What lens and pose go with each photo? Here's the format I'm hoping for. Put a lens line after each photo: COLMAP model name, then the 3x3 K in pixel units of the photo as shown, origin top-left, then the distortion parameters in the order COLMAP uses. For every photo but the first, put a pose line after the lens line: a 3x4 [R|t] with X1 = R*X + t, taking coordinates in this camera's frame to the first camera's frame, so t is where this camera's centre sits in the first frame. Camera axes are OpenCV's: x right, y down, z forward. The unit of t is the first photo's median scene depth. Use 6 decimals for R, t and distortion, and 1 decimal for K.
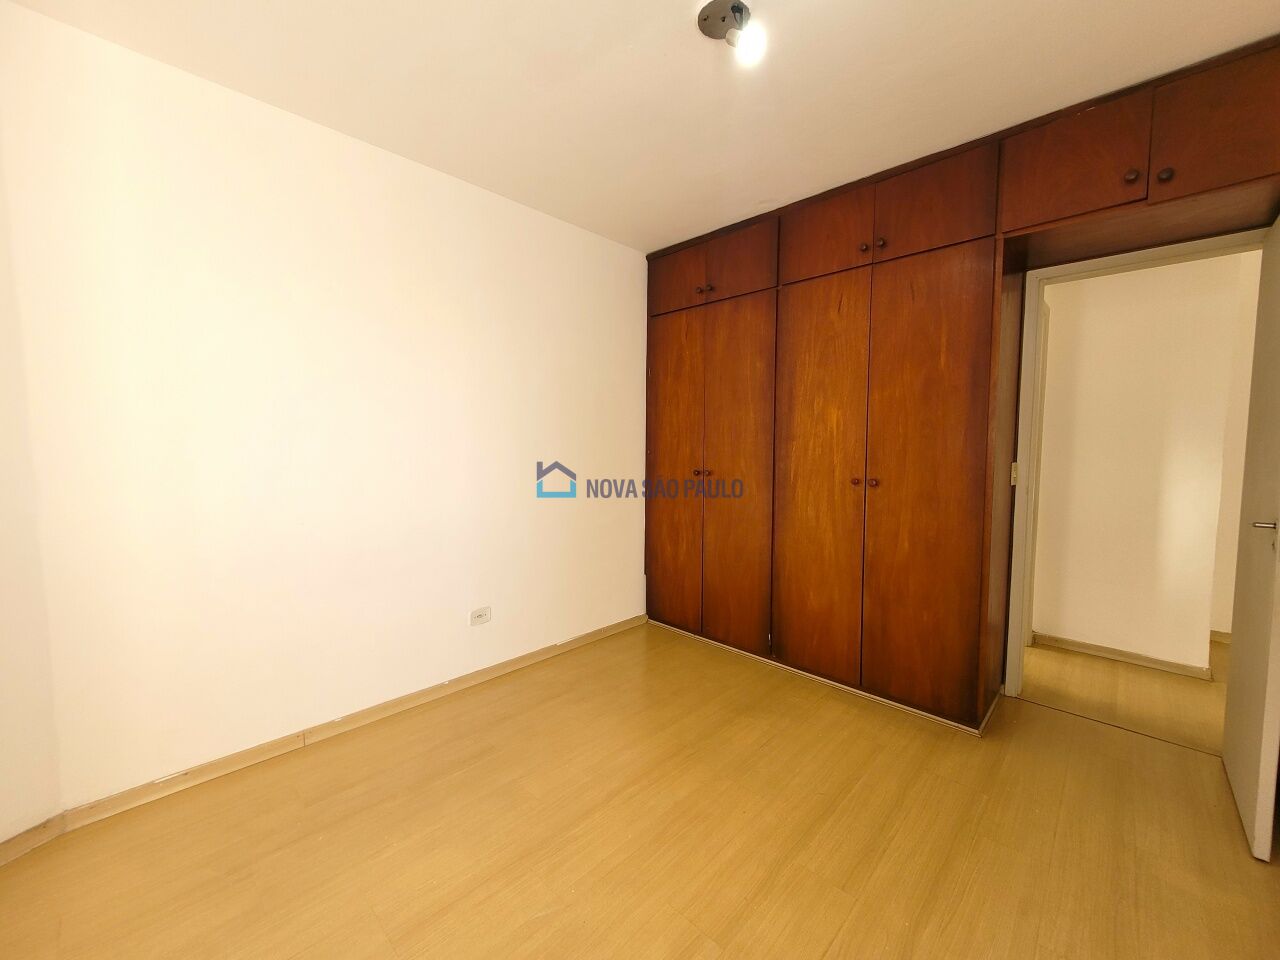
lens RADIAL K [[500.4, 0, 640.0], [0, 500.4, 480.0], [0, 0, 1]] dist [0.000392, 0.000002]
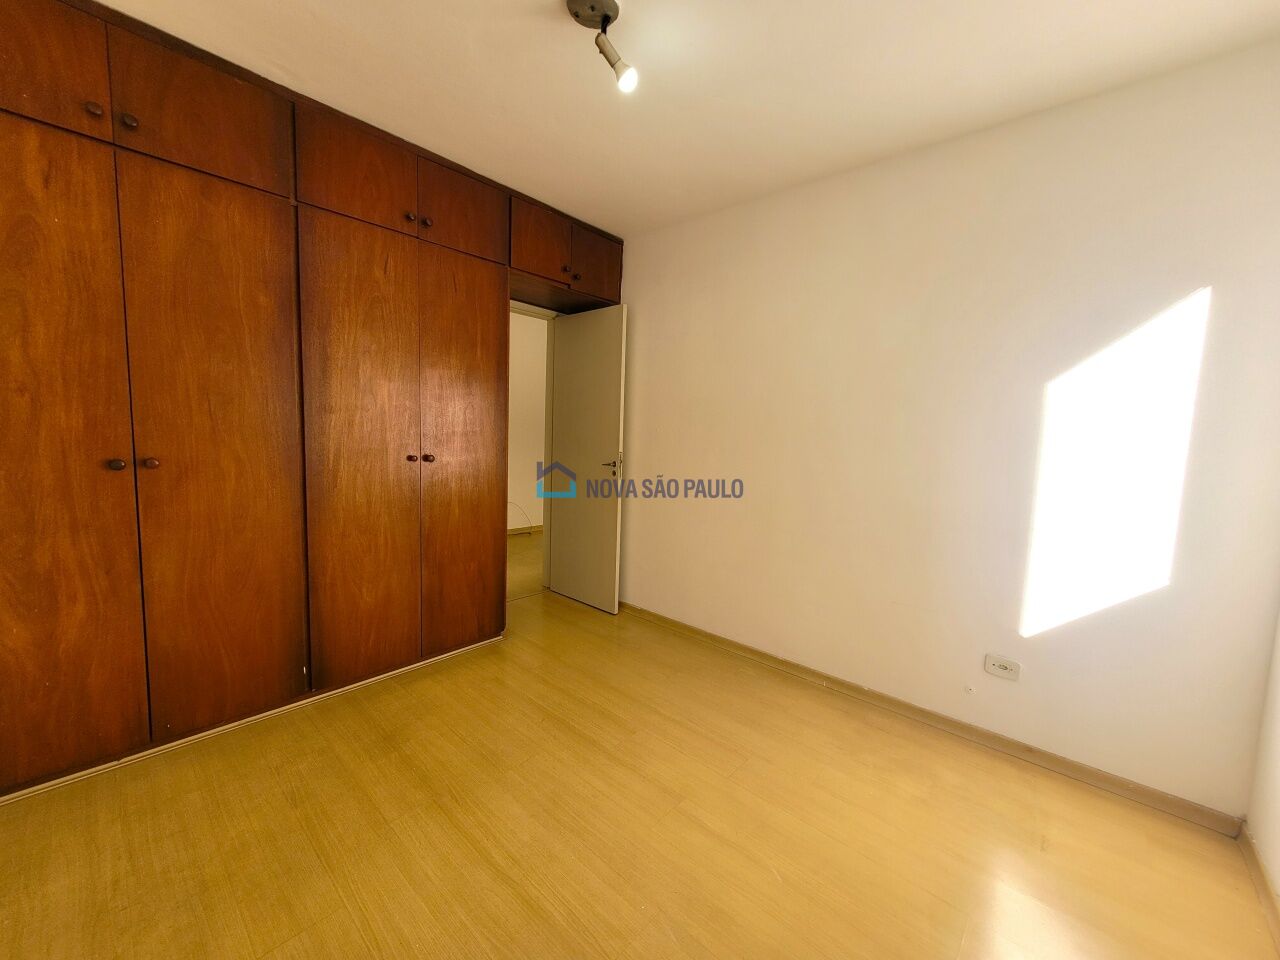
lens RADIAL K [[500.4, 0, 640.0], [0, 500.4, 480.0], [0, 0, 1]] dist [0.000392, 0.000002]
pose [[-0.043318, -0.112926, 0.992659, -0.537205], [0.030229, 0.992988, 0.114283, -0.050919], [-0.998604, 0.034958, -0.039600, 0.558484]]
